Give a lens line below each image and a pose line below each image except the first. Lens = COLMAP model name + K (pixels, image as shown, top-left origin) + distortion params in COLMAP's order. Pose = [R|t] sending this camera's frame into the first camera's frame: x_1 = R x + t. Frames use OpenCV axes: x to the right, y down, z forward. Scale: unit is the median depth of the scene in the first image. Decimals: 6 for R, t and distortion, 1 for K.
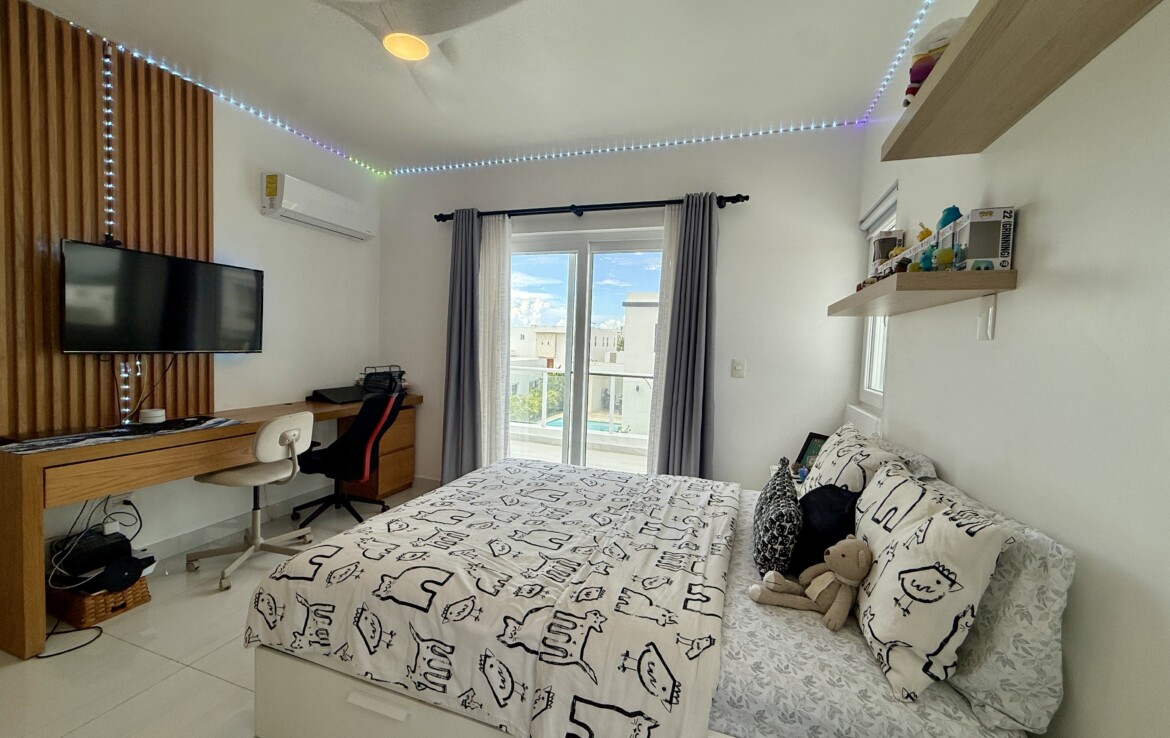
lens RADIAL K [[465.7, 0, 585.8], [0, 465.7, 366.7], [0, 0, 1]] dist [0.000552, 0.000165]
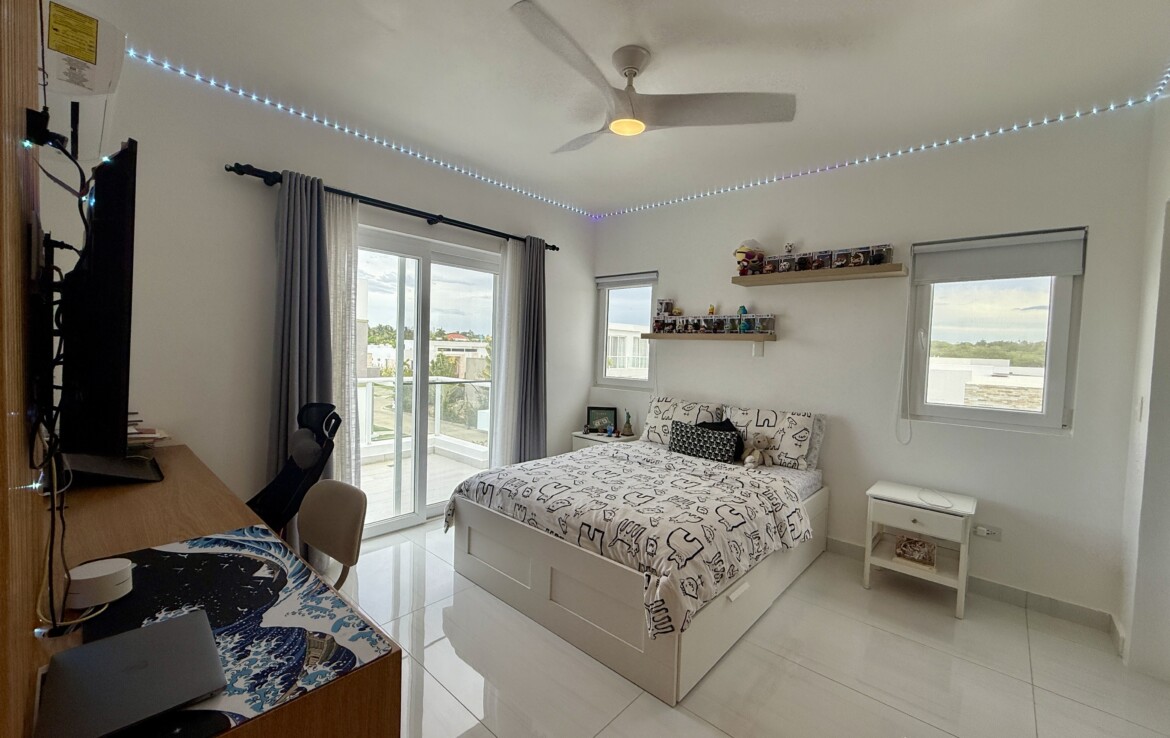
lens RADIAL K [[462.1, 0, 581.7], [0, 462.1, 369.4], [0, 0, 1]] dist [0.000764, -0.000004]
pose [[0.395436, -0.063441, 0.916300, -1.224045], [0.030601, 0.997968, 0.055890, -0.096681], [-0.917983, 0.005939, 0.396574, 0.495452]]
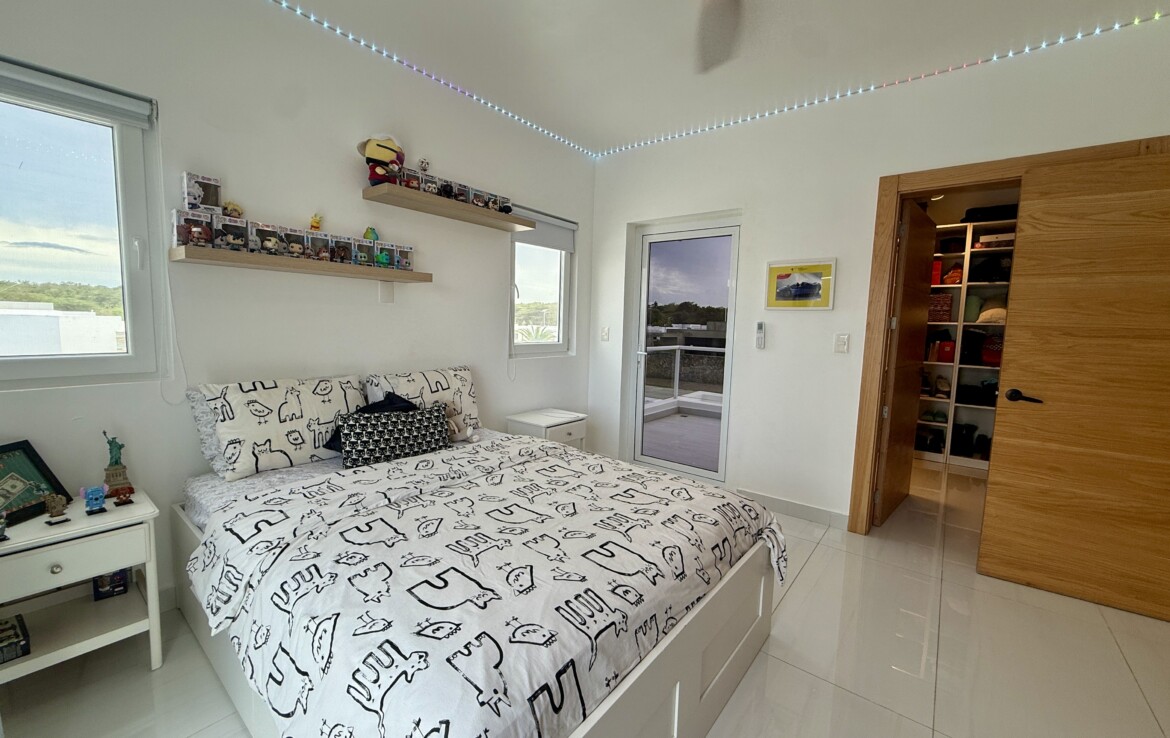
lens RADIAL K [[465.7, 0, 585.8], [0, 465.7, 366.7], [0, 0, 1]] dist [0.000552, 0.000165]
pose [[-0.941337, -0.092453, 0.324556, -0.386951], [-0.042745, 0.986660, 0.157082, -0.079021], [-0.334749, 0.133994, -0.932732, 1.522172]]
